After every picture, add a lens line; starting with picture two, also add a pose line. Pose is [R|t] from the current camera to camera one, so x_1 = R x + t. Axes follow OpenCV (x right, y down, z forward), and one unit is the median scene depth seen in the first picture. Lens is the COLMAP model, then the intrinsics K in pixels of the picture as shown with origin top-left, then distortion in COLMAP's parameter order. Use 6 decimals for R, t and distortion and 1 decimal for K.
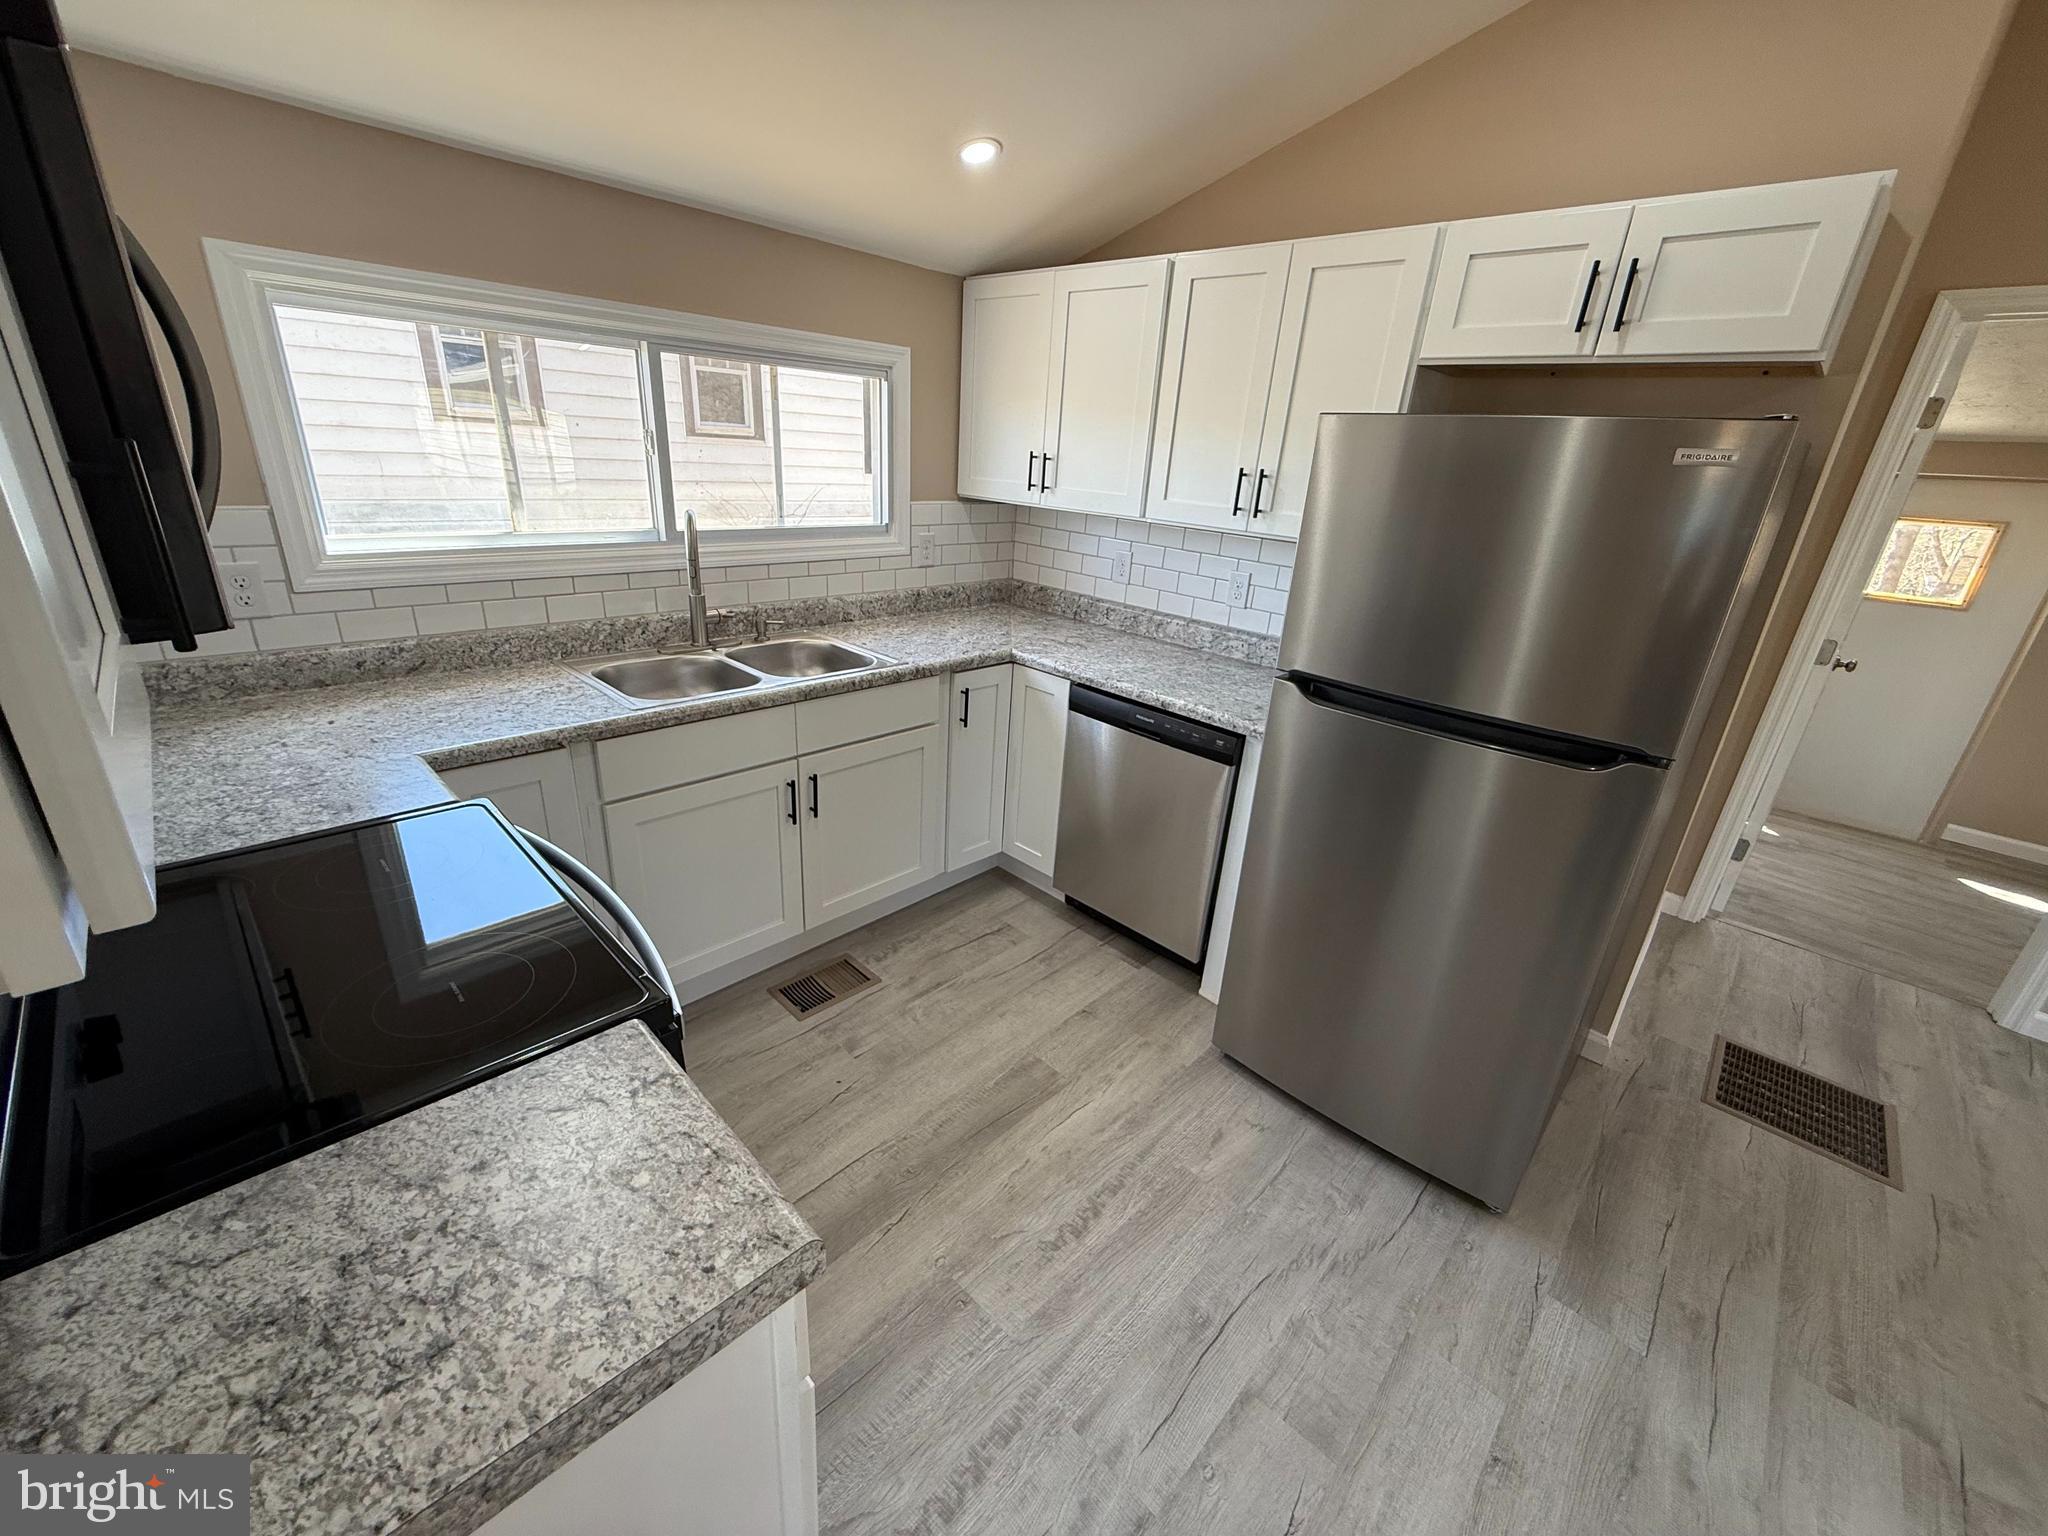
lens RADIAL K [[813.1, 0, 1018.1], [0, 813.1, 769.8], [0, 0, 1]] dist [0.000188, 0.000182]
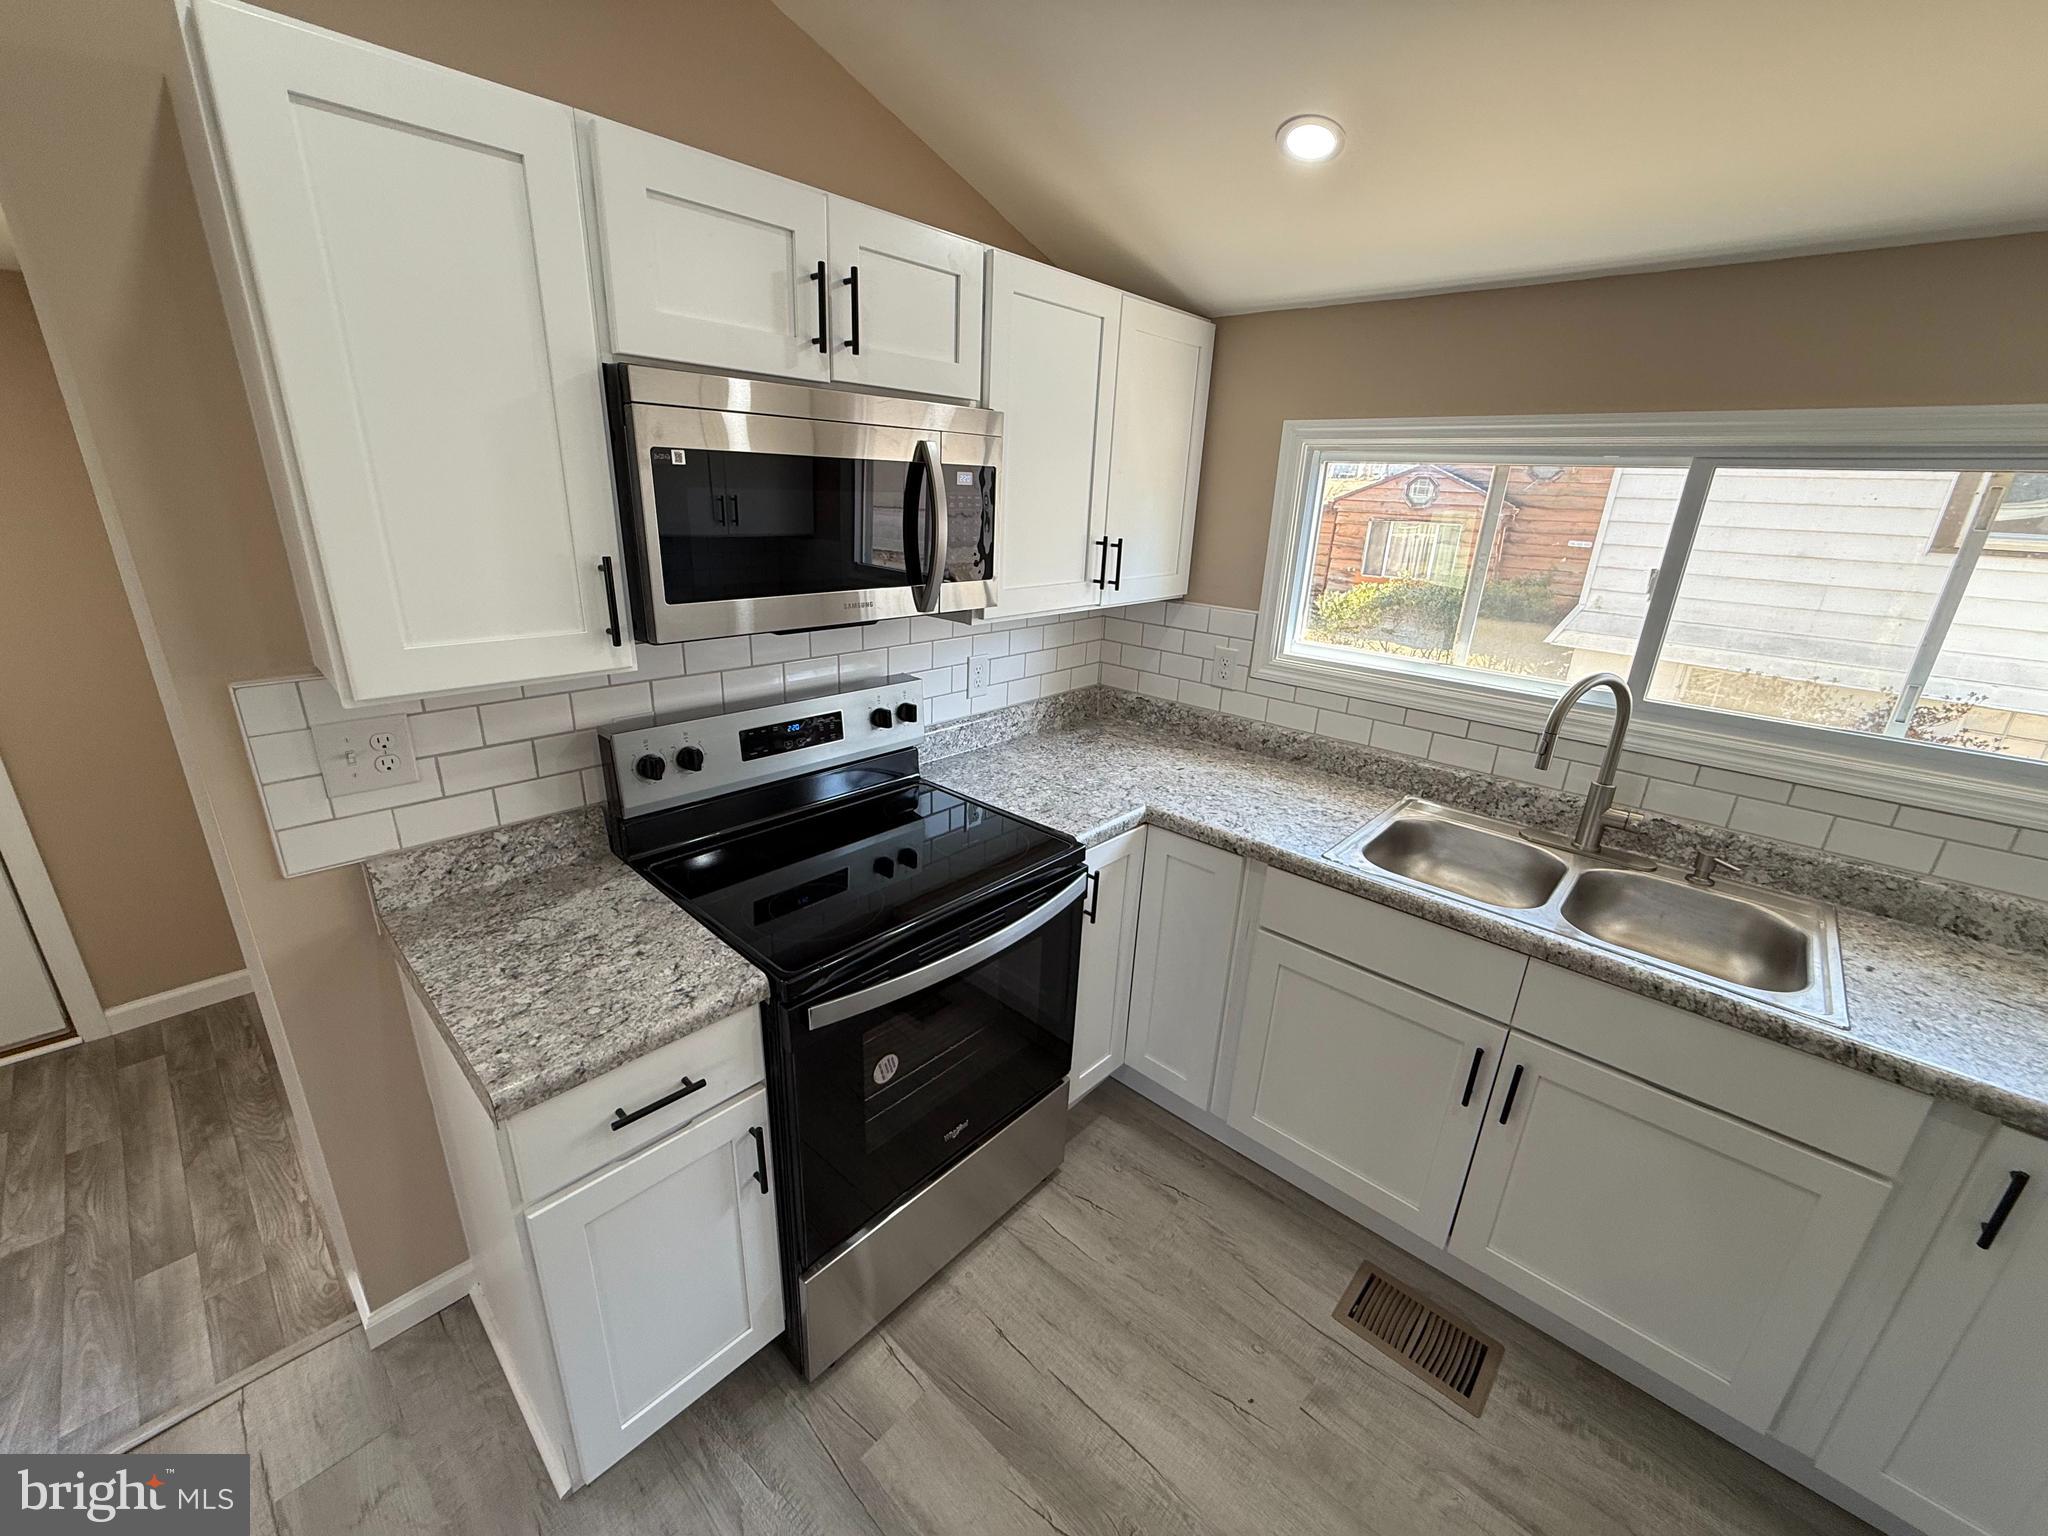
lens RADIAL K [[813.1, 0, 1018.1], [0, 813.1, 769.8], [0, 0, 1]] dist [0.000188, 0.000182]
pose [[0.033539, 0.274975, -0.960866, 0.295568], [-0.405783, 0.882346, 0.238340, -0.191839], [0.913354, 0.381909, 0.141173, 0.420089]]
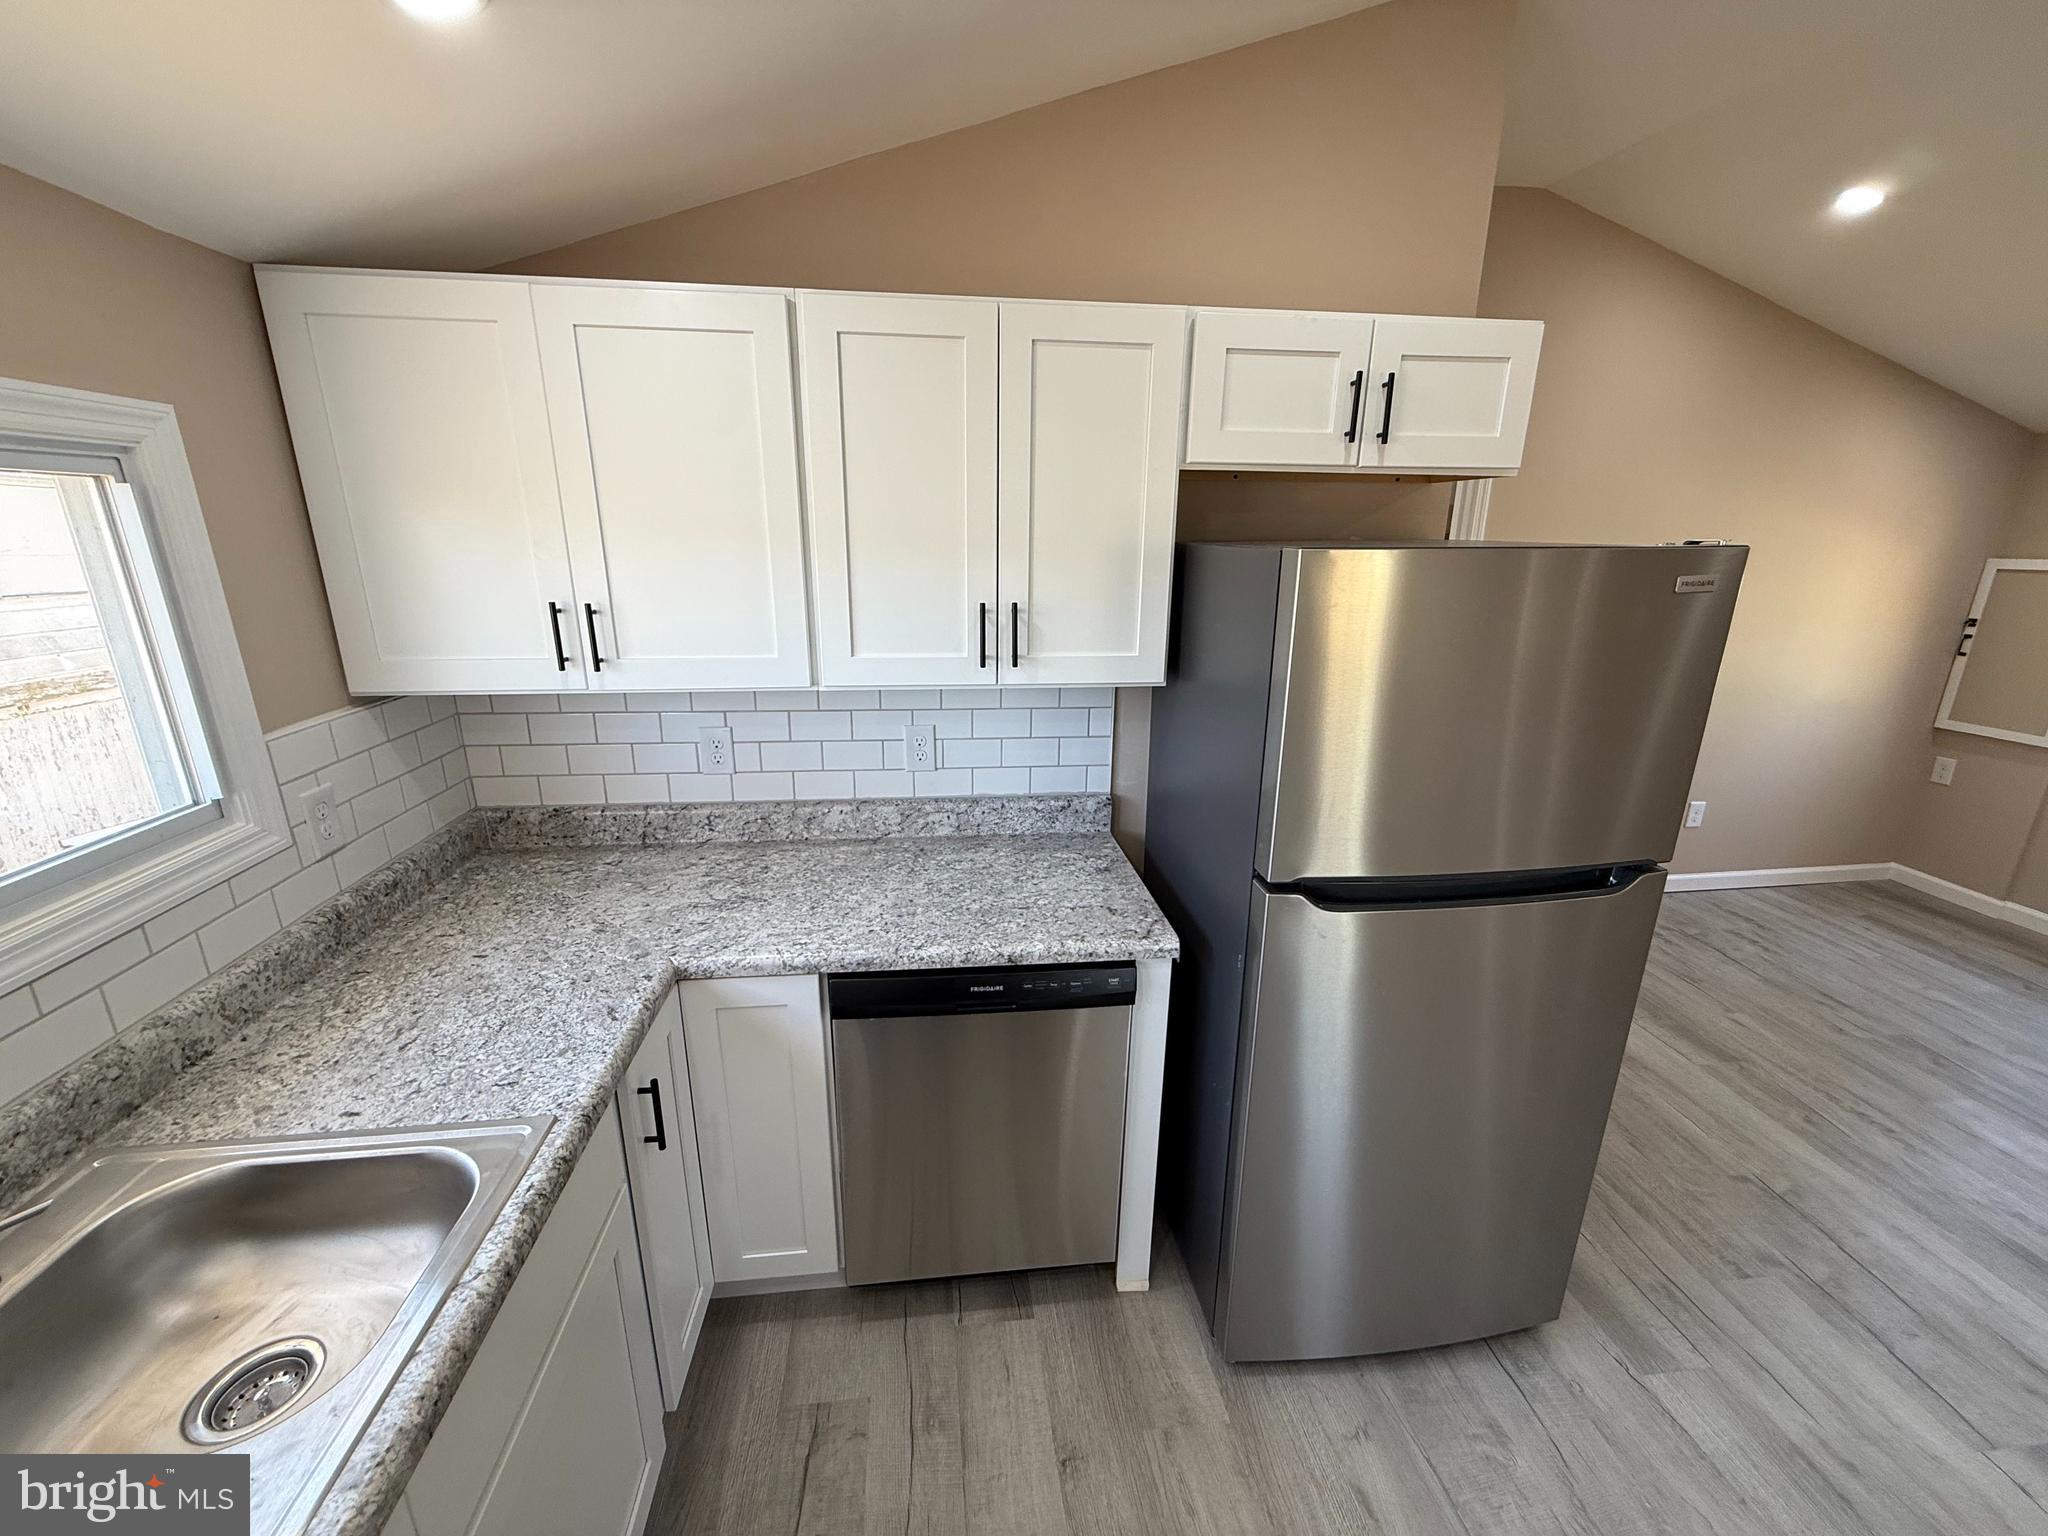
lens RADIAL K [[813.1, 0, 1018.1], [0, 813.1, 769.8], [0, 0, 1]] dist [0.000188, 0.000182]
pose [[0.629786, -0.272630, 0.727353, -0.257096], [0.317451, 0.944951, 0.079323, -0.275002], [-0.708939, 0.180942, 0.681664, 0.510482]]
